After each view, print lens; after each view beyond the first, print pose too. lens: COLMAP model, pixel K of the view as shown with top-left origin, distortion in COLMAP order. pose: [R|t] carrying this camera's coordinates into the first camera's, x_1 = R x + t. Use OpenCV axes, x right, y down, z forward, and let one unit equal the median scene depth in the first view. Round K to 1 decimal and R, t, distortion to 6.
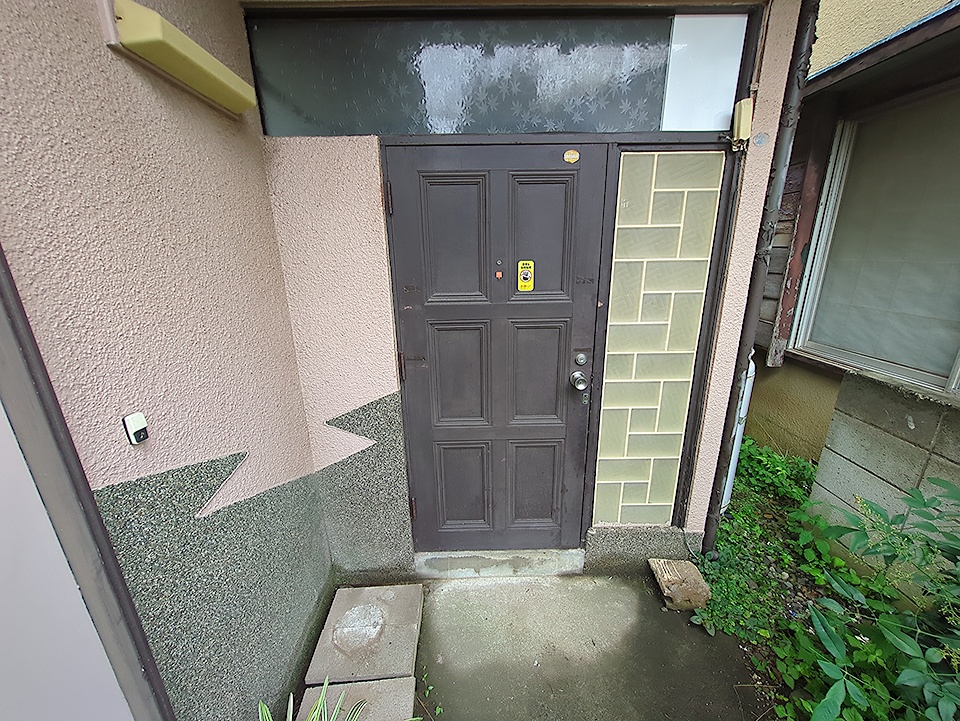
lens RADIAL K [[377.5, 0, 479.5], [0, 377.5, 361.7], [0, 0, 1]] dist [-0.002271, 0.000933]
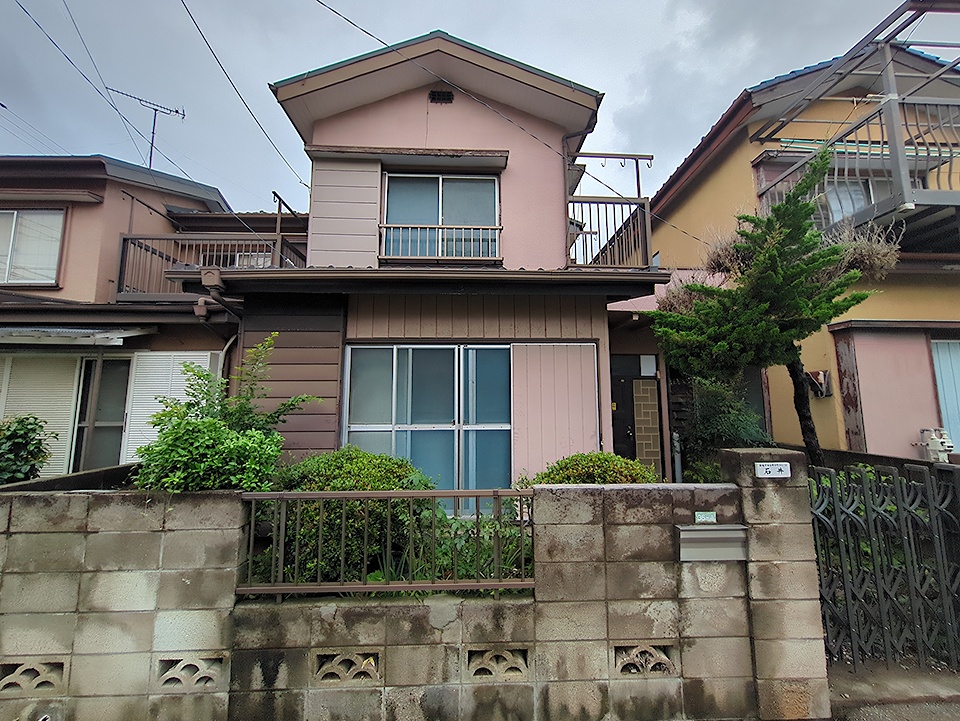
lens RADIAL K [[377.5, 0, 480.1], [0, 377.5, 358.8], [0, 0, 1]] dist [-0.002271, 0.000933]
pose [[0.999492, 0.022798, 0.022271, -1.573827], [-0.012175, 0.918904, -0.394294, 1.022374], [-0.029454, 0.393823, 0.918714, -3.218375]]
